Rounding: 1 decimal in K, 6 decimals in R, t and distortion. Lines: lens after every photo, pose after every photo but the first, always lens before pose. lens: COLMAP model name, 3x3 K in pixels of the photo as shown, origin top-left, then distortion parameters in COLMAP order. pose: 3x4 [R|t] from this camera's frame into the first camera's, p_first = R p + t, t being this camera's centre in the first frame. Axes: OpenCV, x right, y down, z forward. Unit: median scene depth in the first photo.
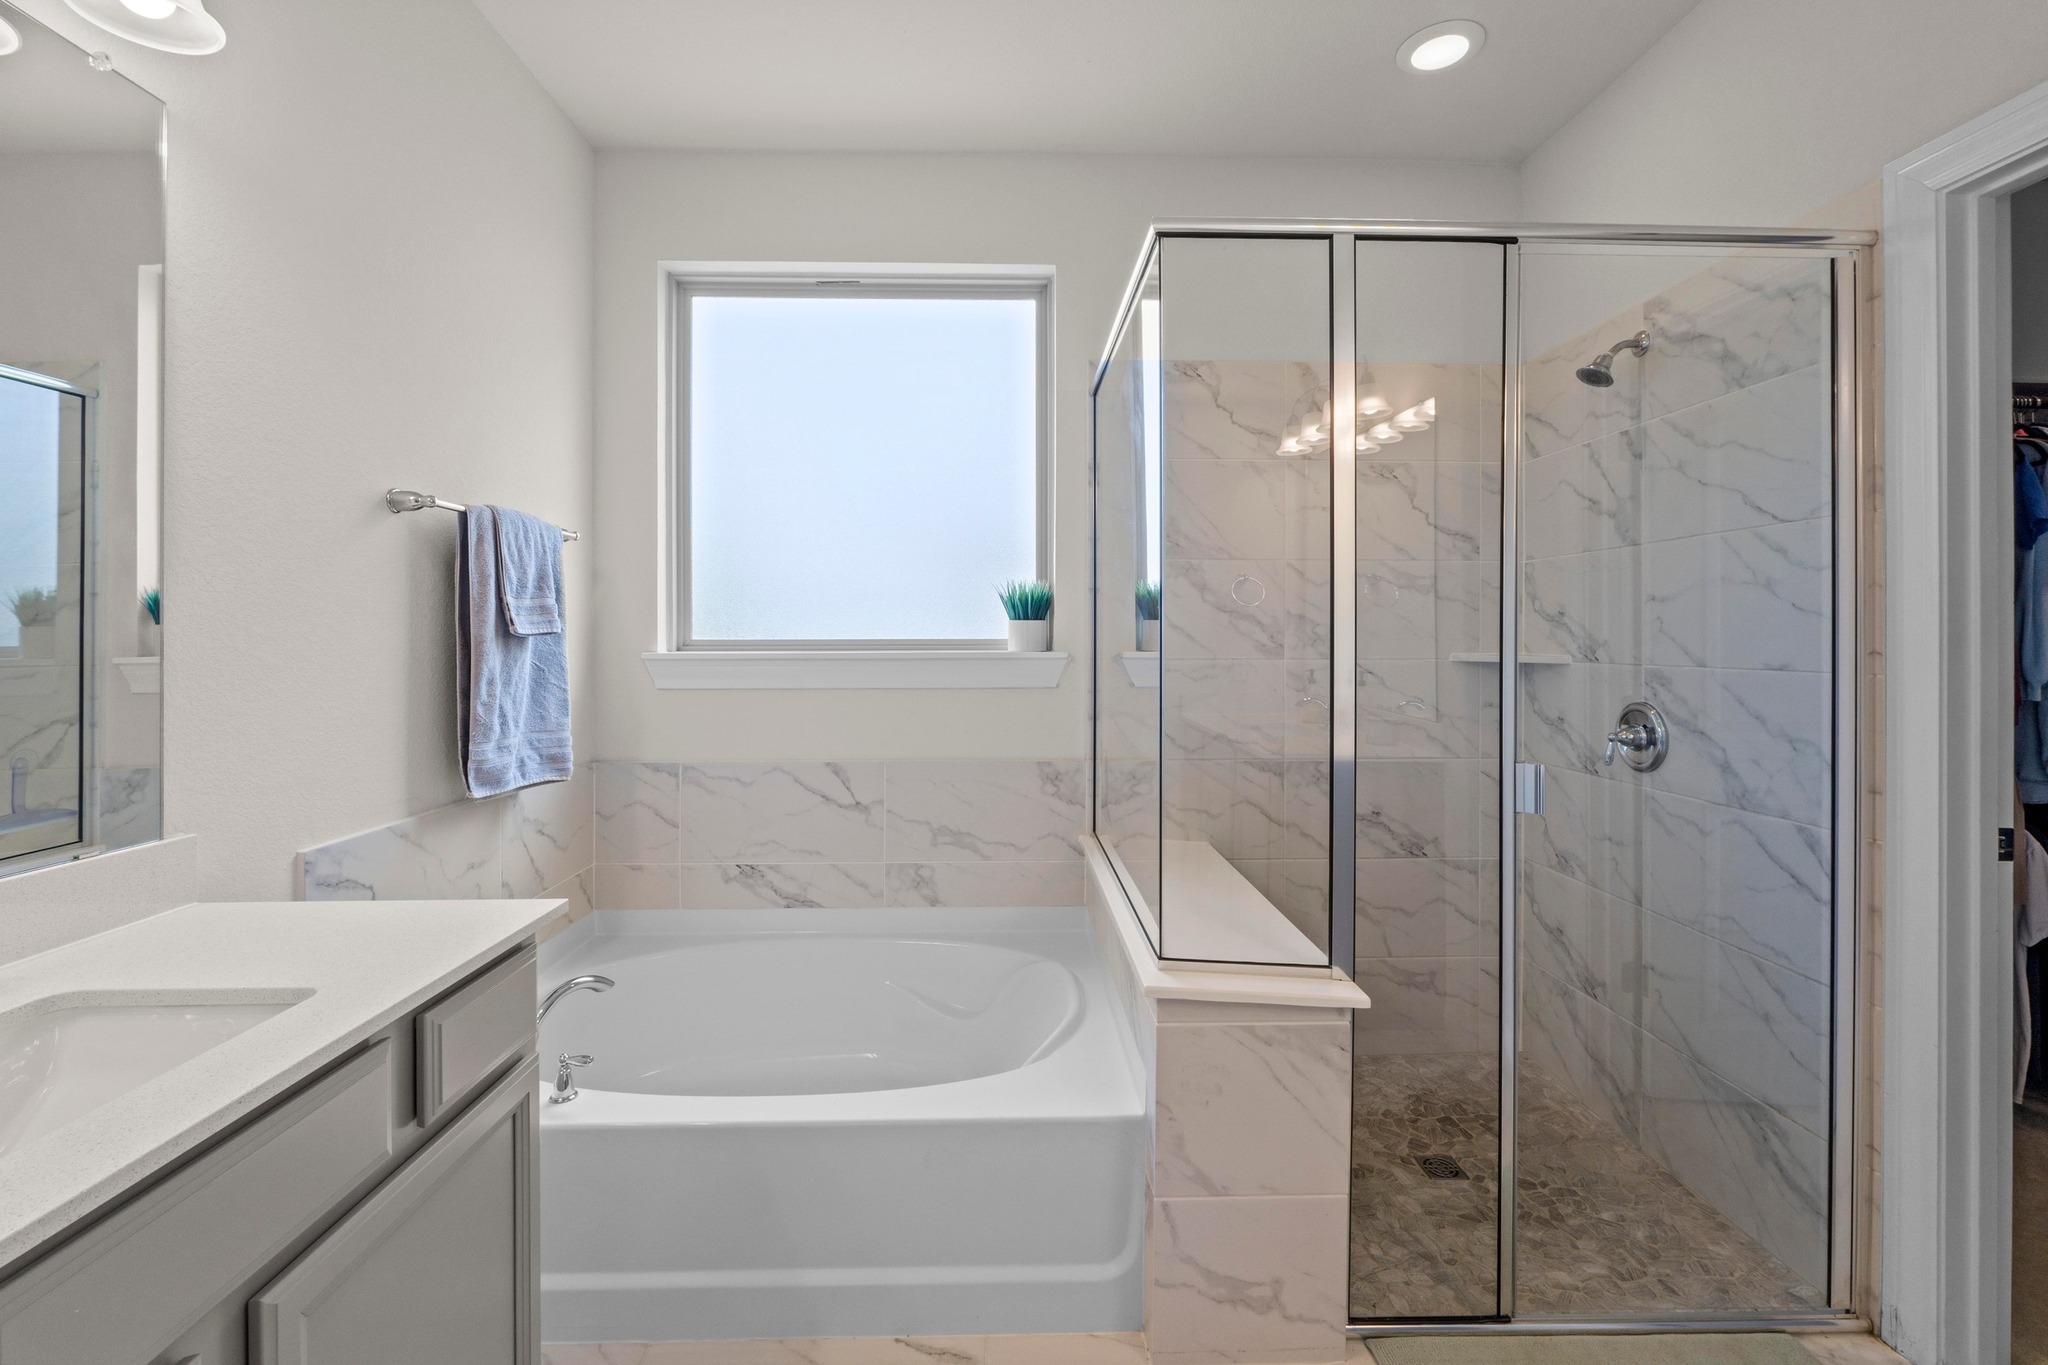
lens RADIAL K [[887.2, 0, 1019.2], [0, 887.2, 664.9], [0, 0, 1]] dist [-0.003481, -0.000822]
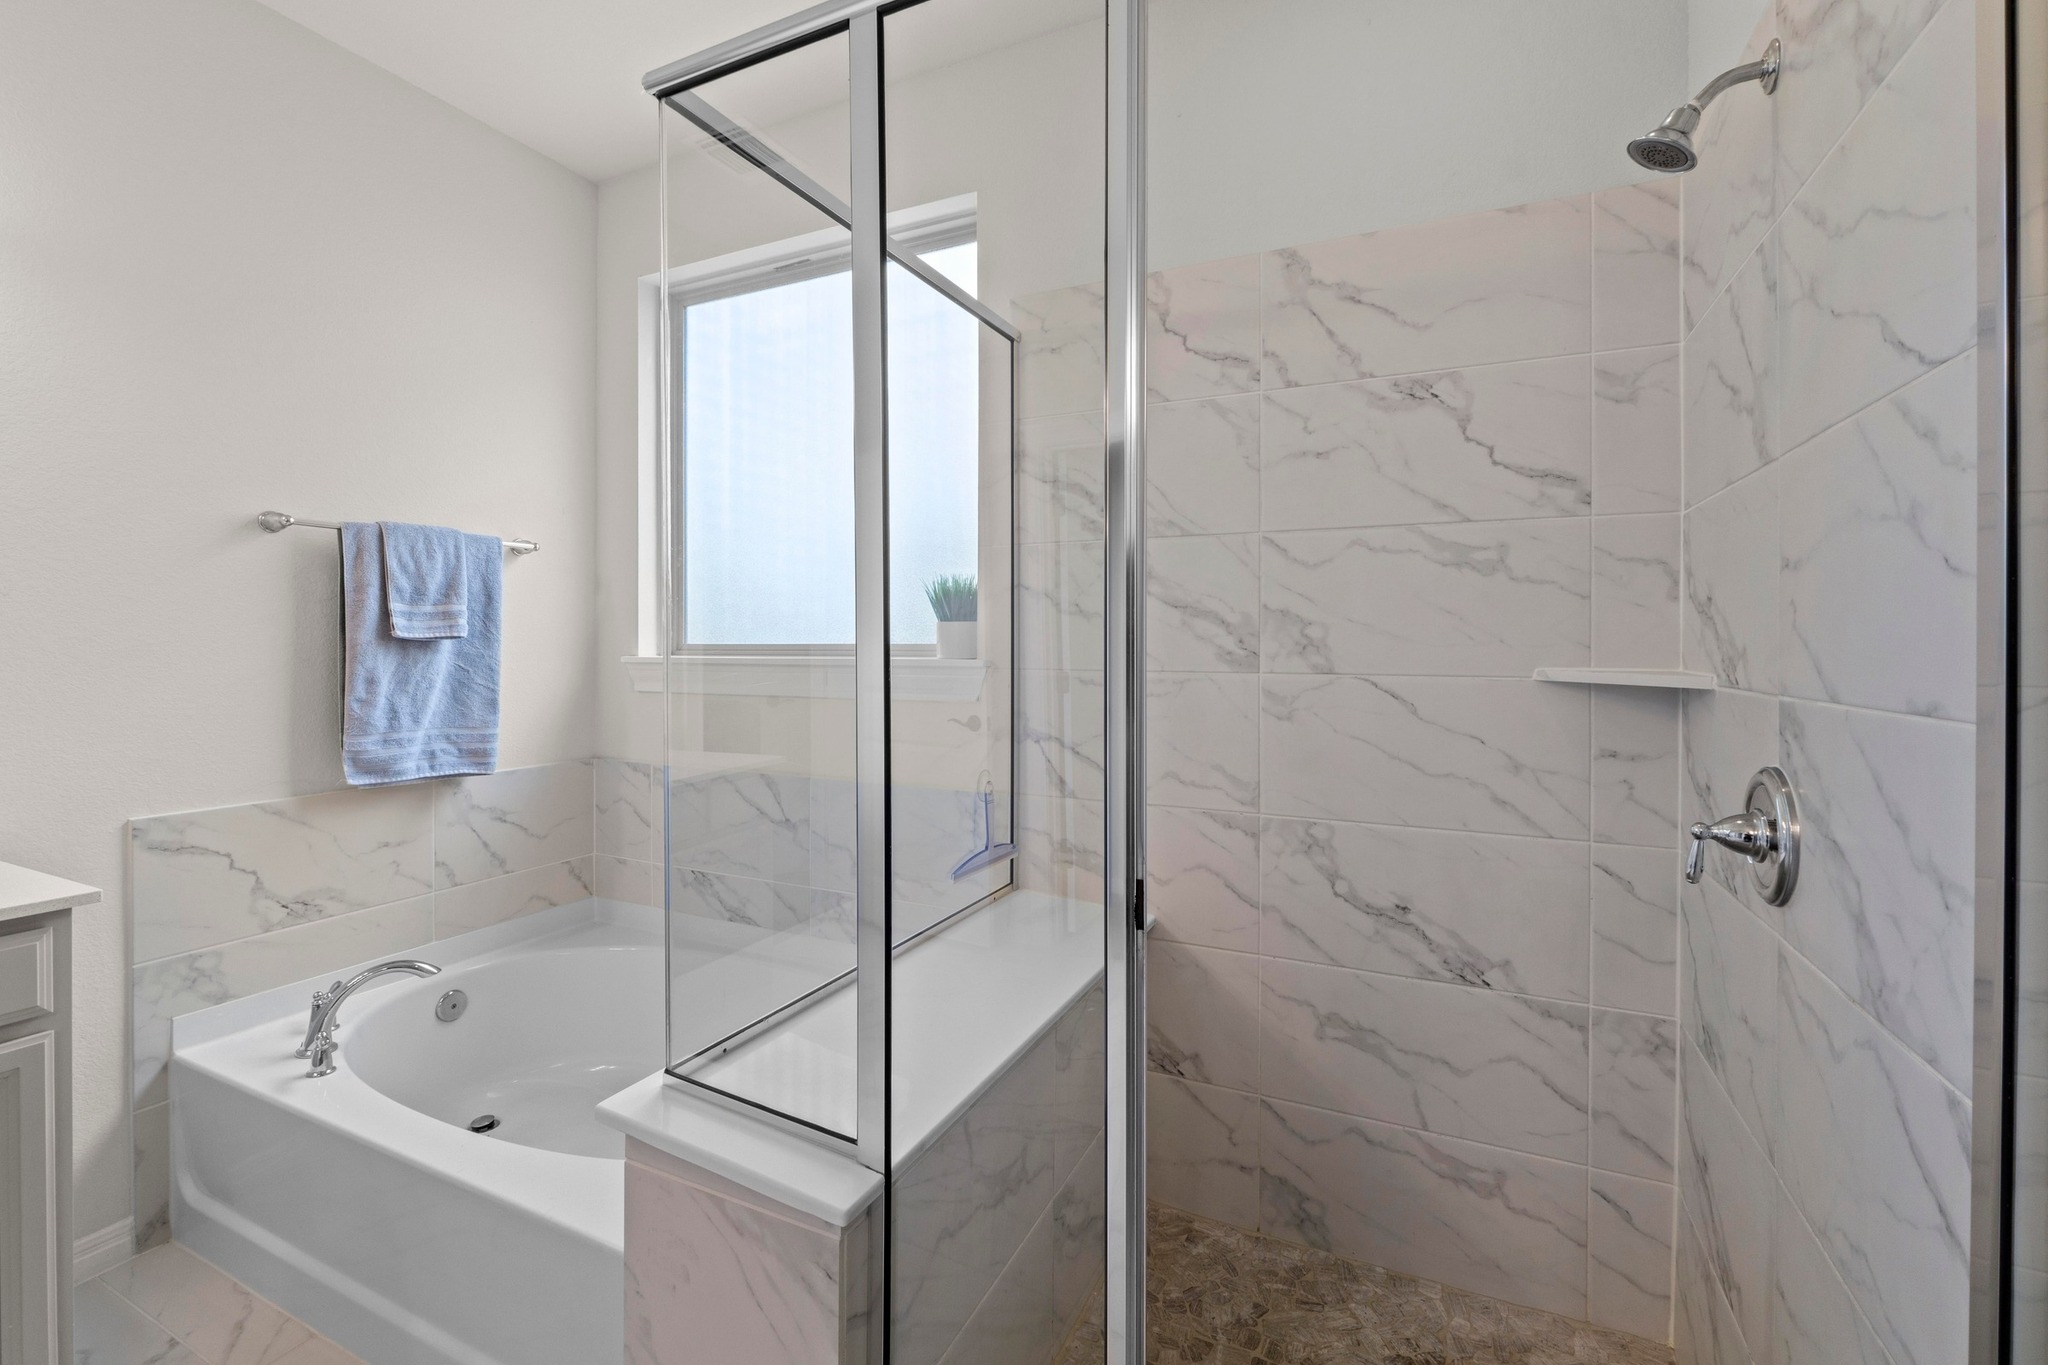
lens RADIAL K [[879.9, 0, 1020.0], [0, 879.9, 668.8], [0, 0, 1]] dist [-0.005619, -0.000212]
pose [[0.887101, 0.014457, -0.461350, 0.513815], [-0.016481, 0.999864, -0.000358, -0.006967], [0.461282, 0.007921, 0.887218, 0.326966]]
